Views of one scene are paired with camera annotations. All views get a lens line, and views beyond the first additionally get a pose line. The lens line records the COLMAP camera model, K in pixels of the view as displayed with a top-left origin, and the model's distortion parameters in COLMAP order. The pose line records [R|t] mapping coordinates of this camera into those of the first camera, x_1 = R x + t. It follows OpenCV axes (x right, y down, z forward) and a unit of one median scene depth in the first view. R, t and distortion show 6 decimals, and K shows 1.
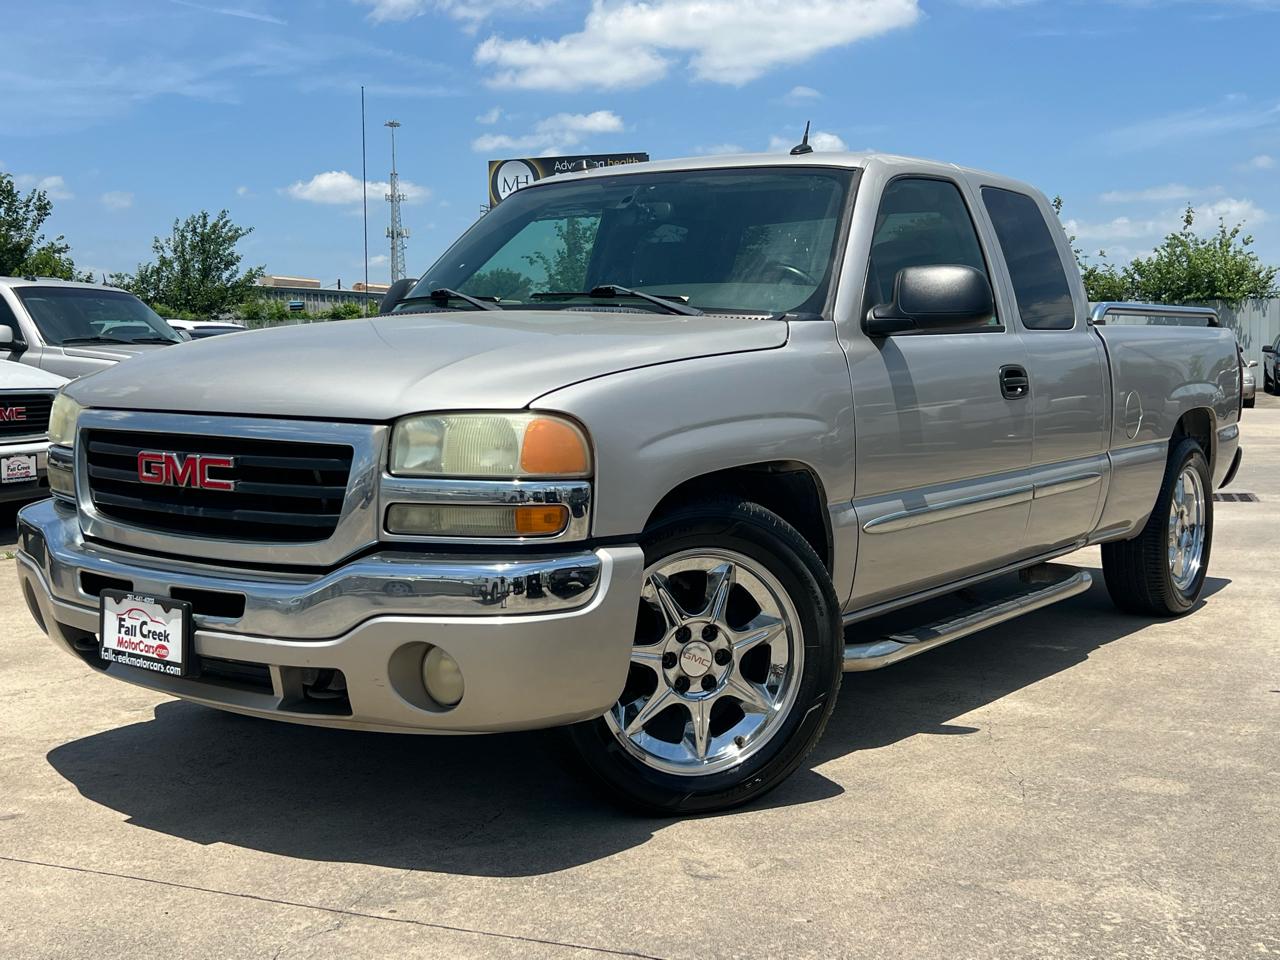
lens RADIAL K [[1469.0, 0, 631.2], [0, 1469.0, 476.2], [0, 0, 1]] dist [0.152839, -0.397541]
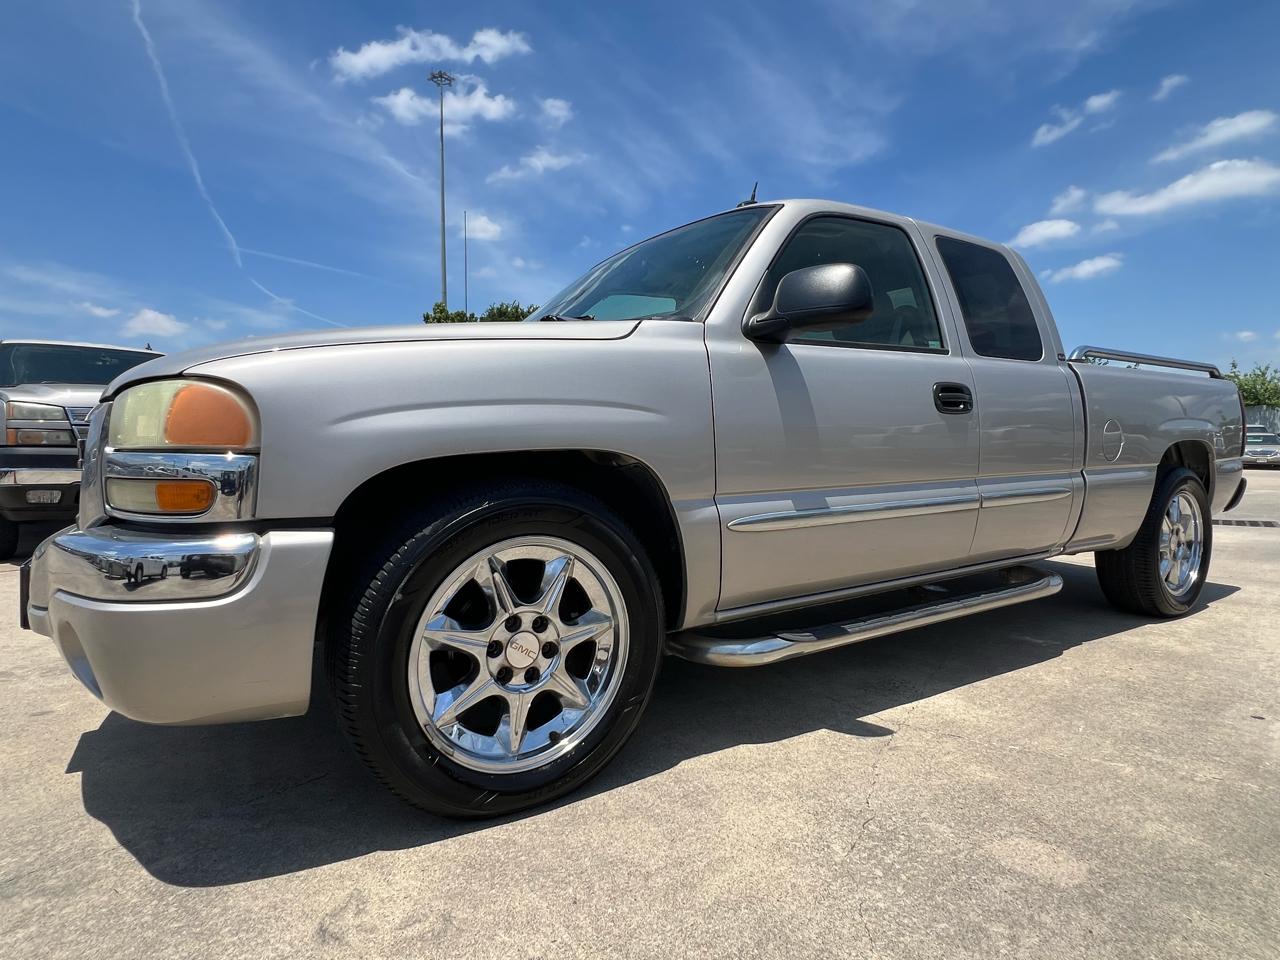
lens RADIAL K [[690.9, 0, 635.0], [0, 690.9, 470.7], [0, 0, 1]] dist [-0.002676, 0.001180]
pose [[0.932846, 0.013583, -0.360018, 0.303589], [-0.028922, 0.998887, -0.037253, 0.019028], [0.359112, 0.045164, 0.932201, 0.611804]]
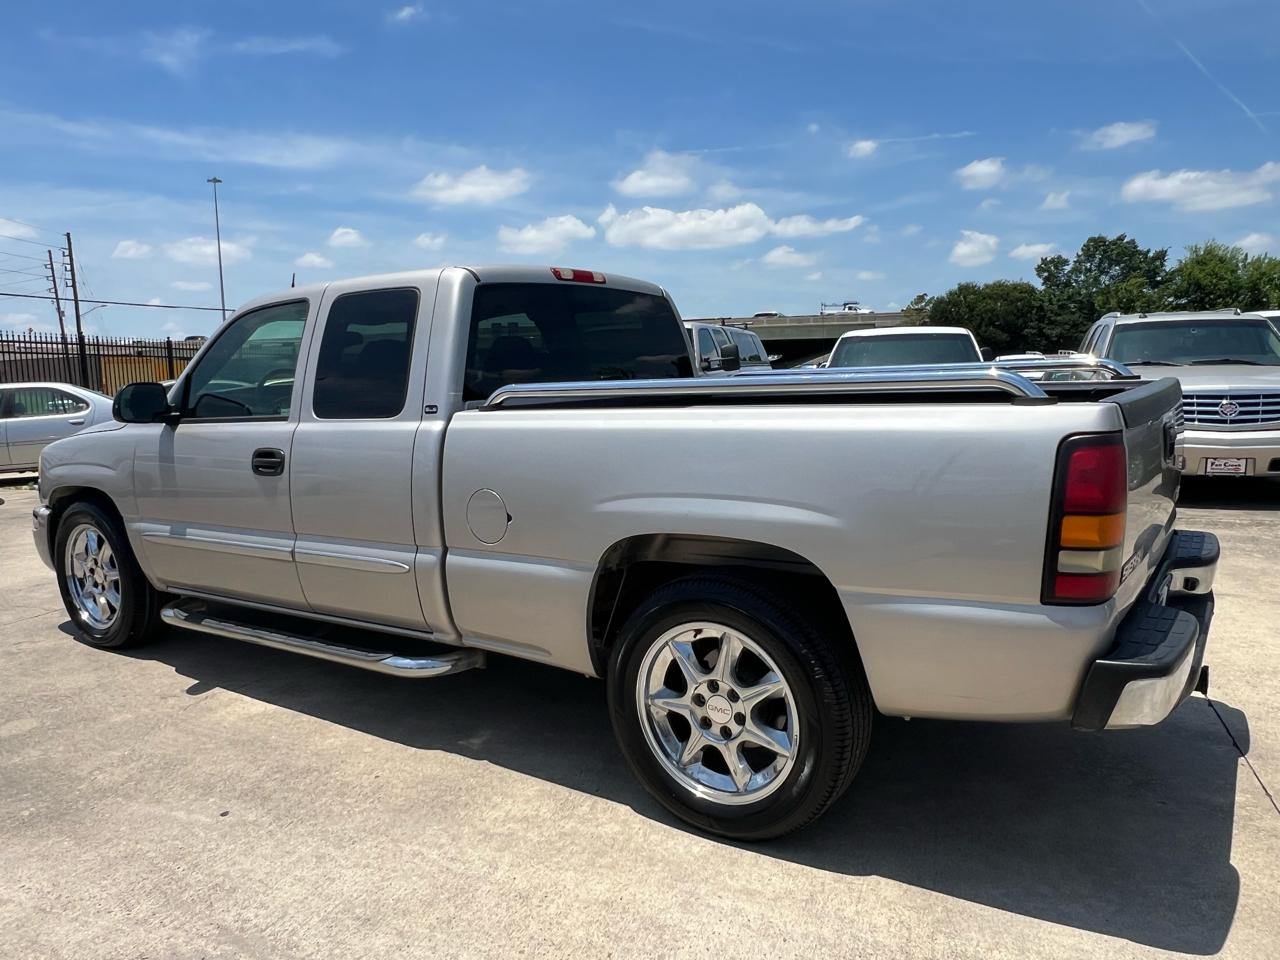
lens RADIAL K [[942.4, 0, 643.0], [0, 942.4, 476.1], [0, 0, 1]] dist [-0.002854, -0.000943]
pose [[0.034193, 0.117566, -0.992476, 1.435223], [-0.050653, 0.991985, 0.115762, -0.217581], [0.998131, 0.046314, 0.039874, 1.744807]]
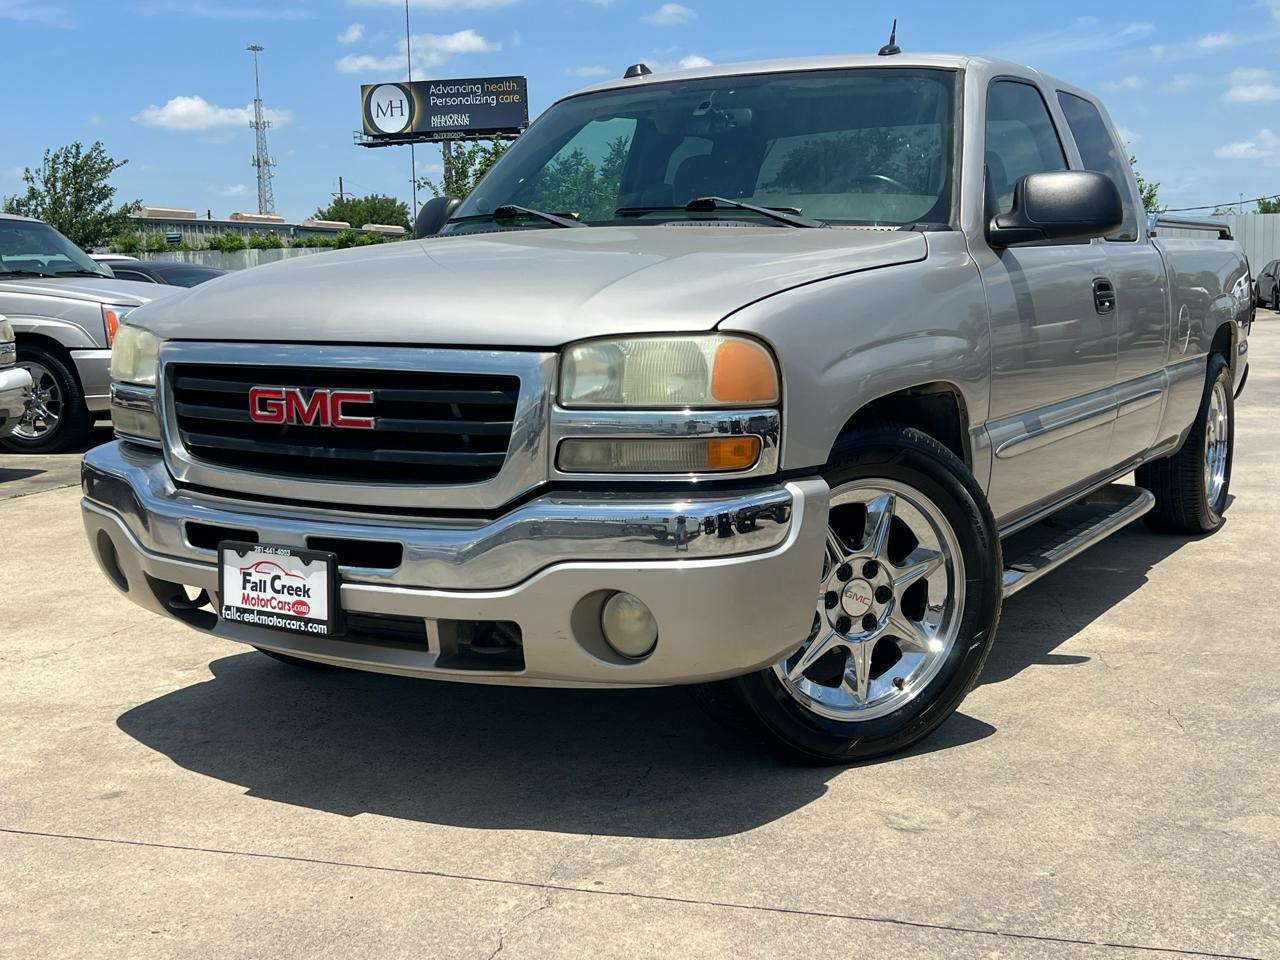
lens RADIAL K [[1470.8, 0, 629.8], [0, 1470.8, 481.9], [0, 0, 1]] dist [0.133912, -0.331343]
pose [[0.996415, -0.027168, 0.080117, -0.172939], [0.023038, 0.998380, 0.052028, -0.000938], [-0.081400, -0.049996, 0.995427, 0.084426]]
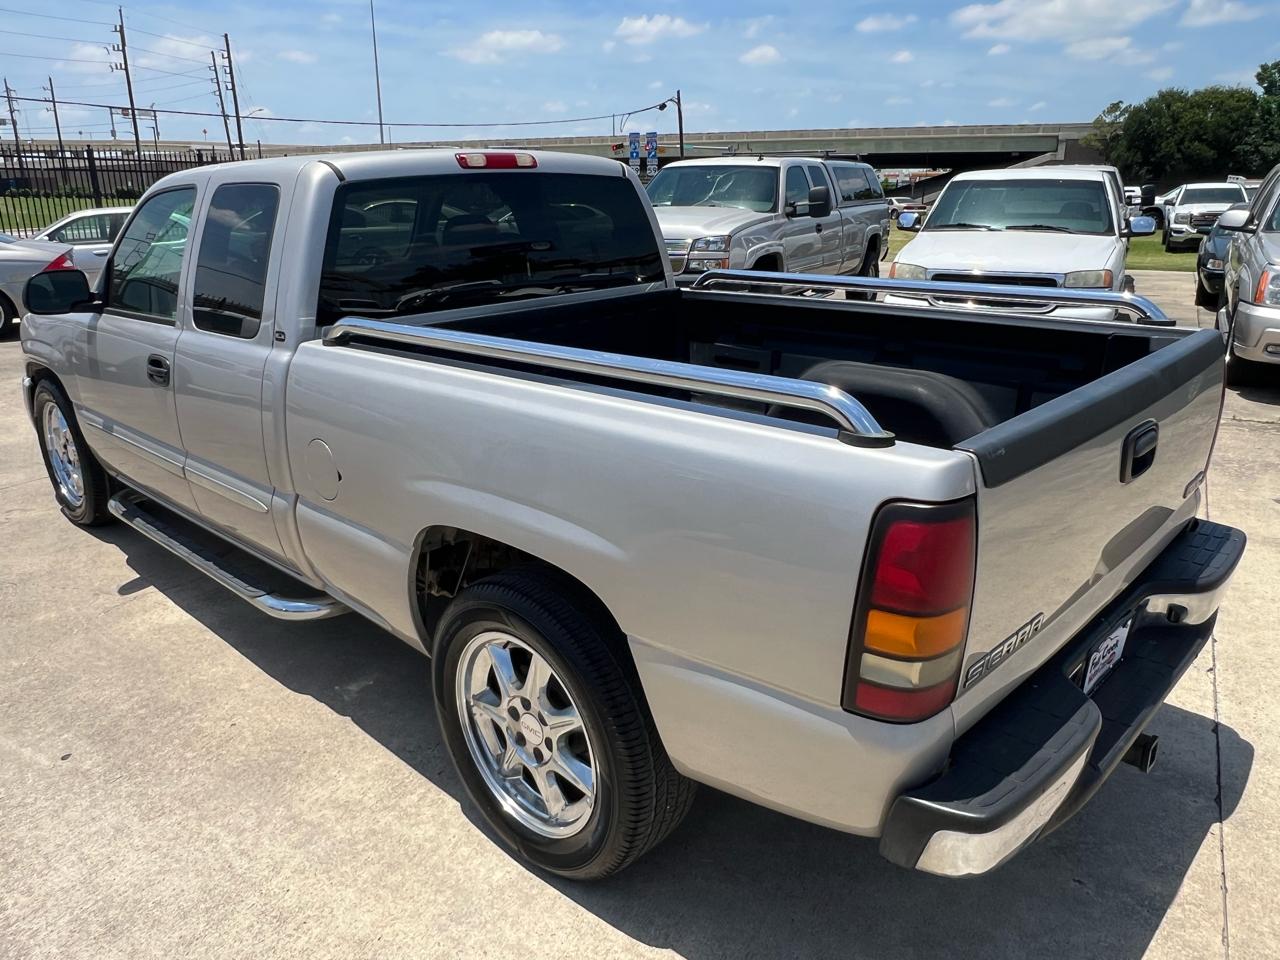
lens RADIAL K [[941.6, 0, 633.6], [0, 941.6, 469.2], [0, 0, 1]] dist [-0.002453, -0.000387]
pose [[-0.135920, 0.296786, -0.945222, 1.254588], [-0.066279, 0.949214, 0.307570, -0.327336], [0.988500, 0.104453, -0.109346, 1.975963]]
